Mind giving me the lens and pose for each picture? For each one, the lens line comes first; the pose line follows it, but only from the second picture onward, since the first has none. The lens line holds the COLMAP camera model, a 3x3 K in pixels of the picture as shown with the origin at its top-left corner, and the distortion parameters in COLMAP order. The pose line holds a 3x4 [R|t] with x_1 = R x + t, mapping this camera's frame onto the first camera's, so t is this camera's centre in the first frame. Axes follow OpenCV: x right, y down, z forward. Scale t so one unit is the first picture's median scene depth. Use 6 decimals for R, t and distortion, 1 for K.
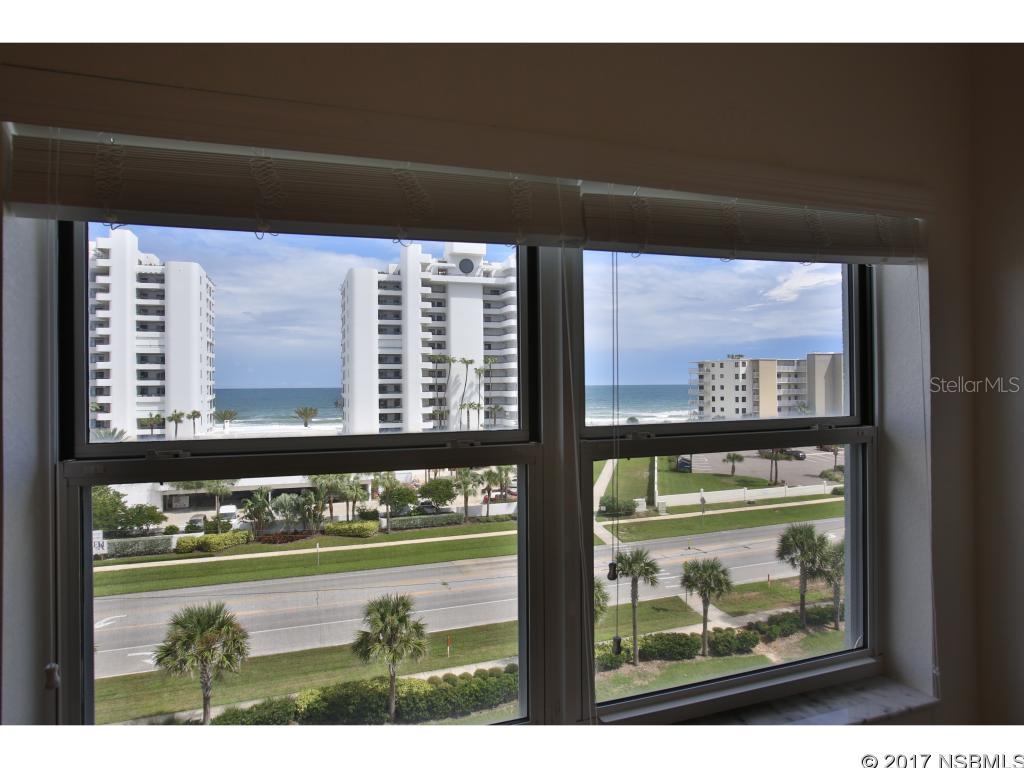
lens RADIAL K [[593.9, 0, 511.4], [0, 593.9, 385.4], [0, 0, 1]] dist [-0.031254, 0.001398]
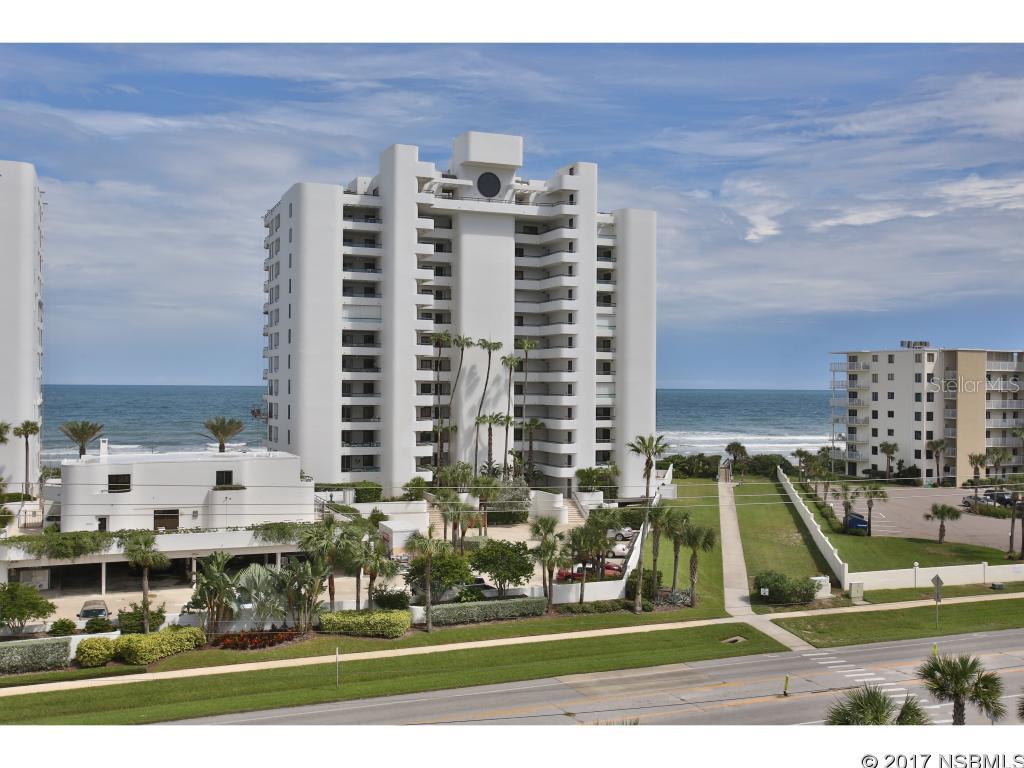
lens RADIAL K [[1011.0, 0, 511.0], [0, 1011.0, 383.8], [0, 0, 1]] dist [0.051469, 0.000000]
pose [[0.998423, 0.016729, 0.053584, -0.110000], [-0.016573, 0.999857, -0.003339, 0.001699], [-0.053632, 0.002446, 0.998558, -0.015561]]
